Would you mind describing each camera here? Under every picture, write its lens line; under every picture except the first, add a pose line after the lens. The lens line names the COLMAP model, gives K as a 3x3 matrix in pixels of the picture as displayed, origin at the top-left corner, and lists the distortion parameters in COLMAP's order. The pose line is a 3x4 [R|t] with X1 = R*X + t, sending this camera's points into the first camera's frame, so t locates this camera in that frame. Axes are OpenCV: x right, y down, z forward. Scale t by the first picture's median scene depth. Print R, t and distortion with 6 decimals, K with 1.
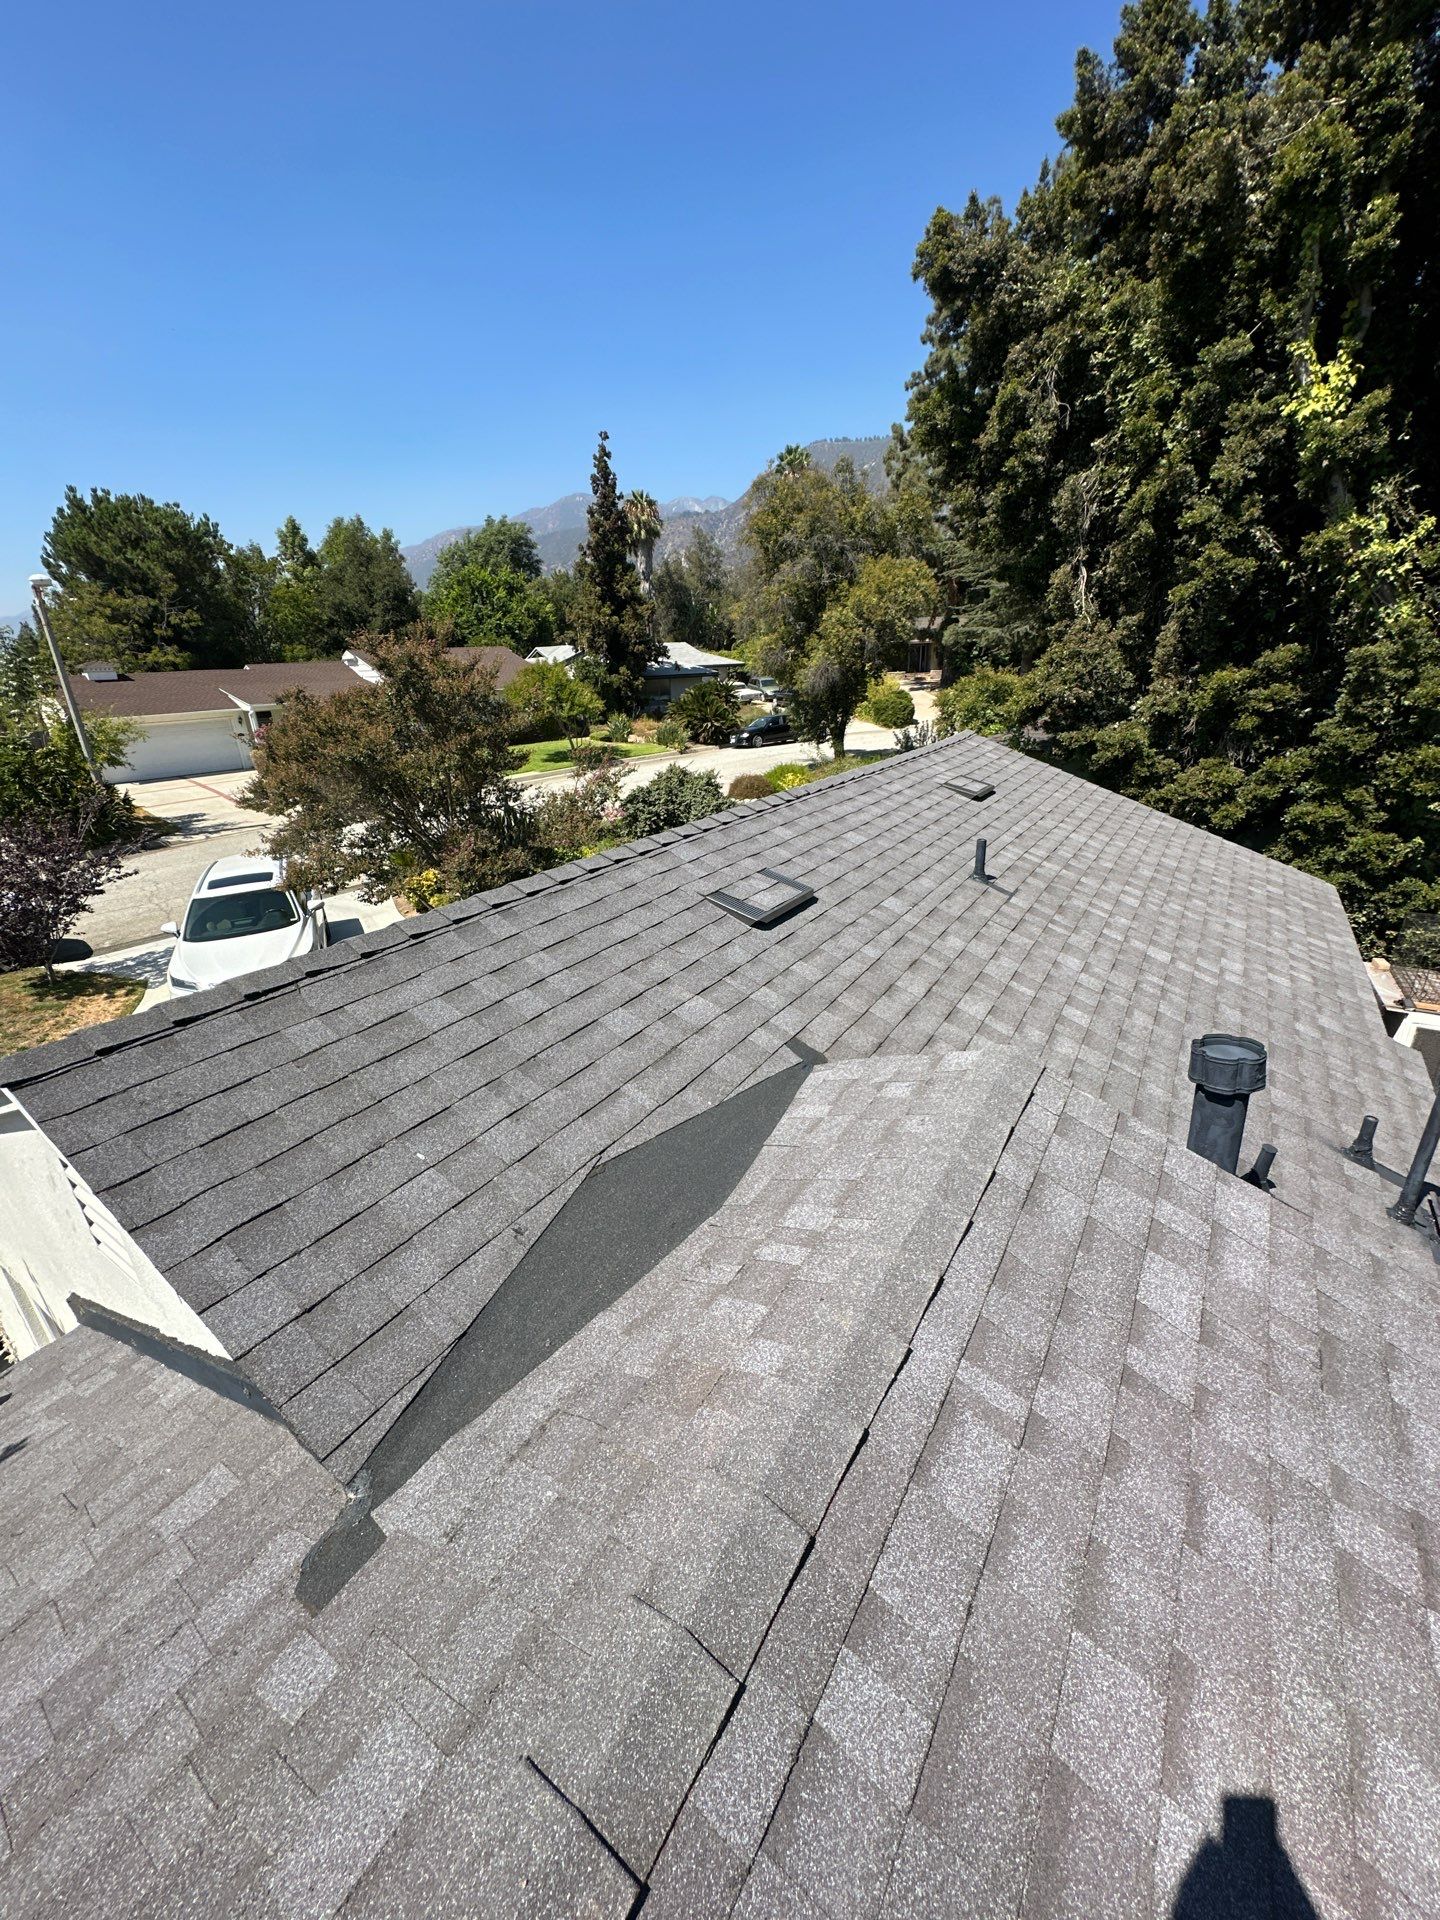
lens RADIAL K [[764.9, 0, 720.5], [0, 764.9, 957.9], [0, 0, 1]] dist [-0.002535, 0.001169]
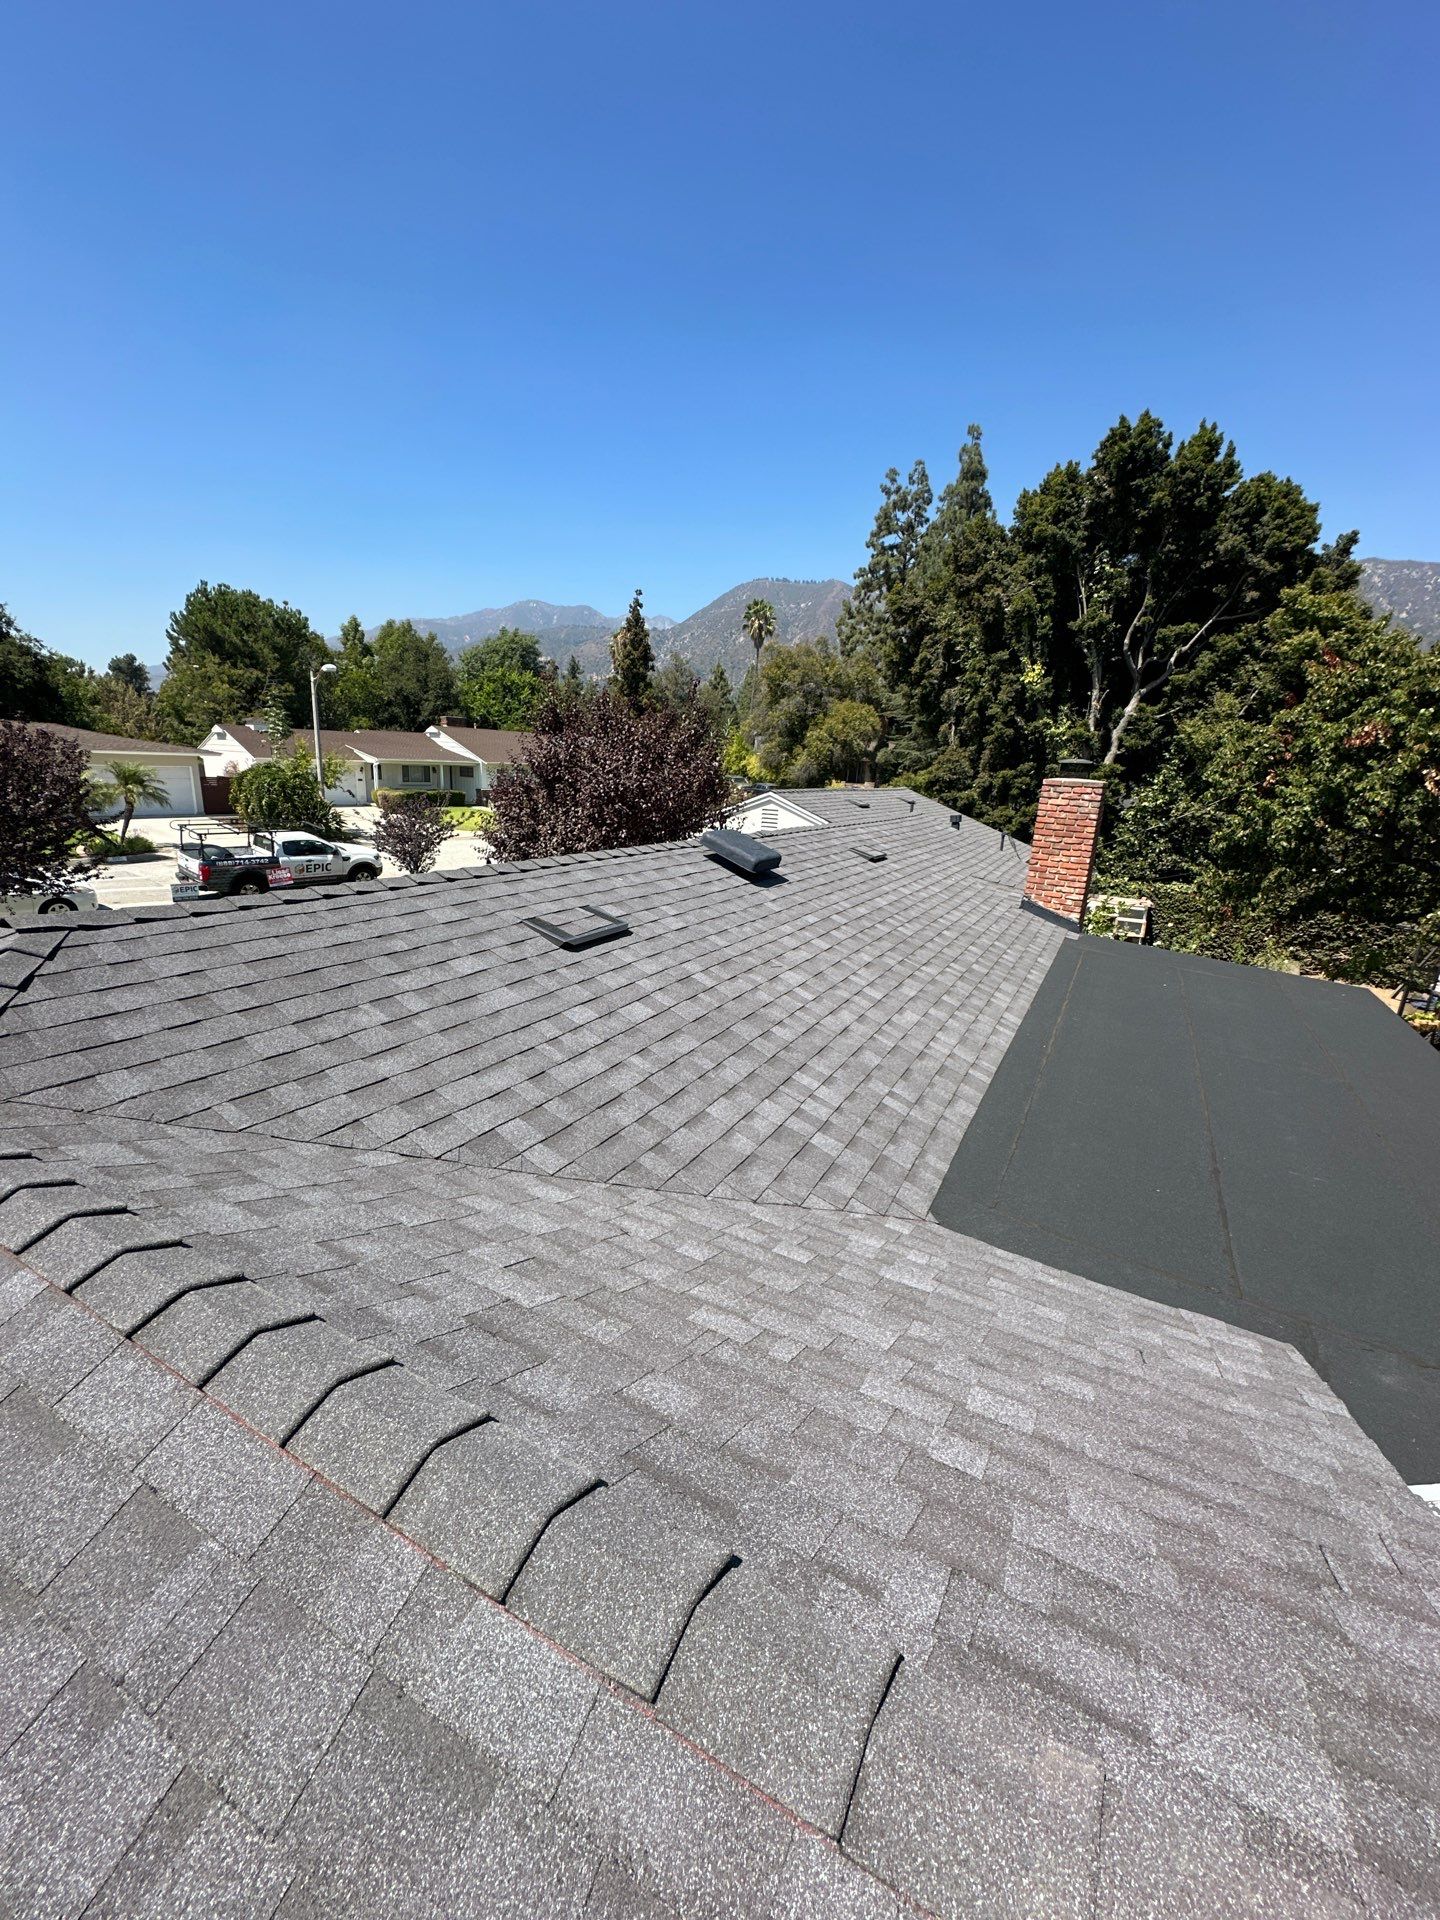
lens RADIAL K [[764.9, 0, 719.9], [0, 764.9, 959.0], [0, 0, 1]] dist [-0.002535, 0.001169]
pose [[0.993451, 0.061202, 0.096484, -0.262057], [-0.048685, 0.990690, -0.127134, 0.332266], [-0.103366, 0.121604, 0.987182, -0.720808]]
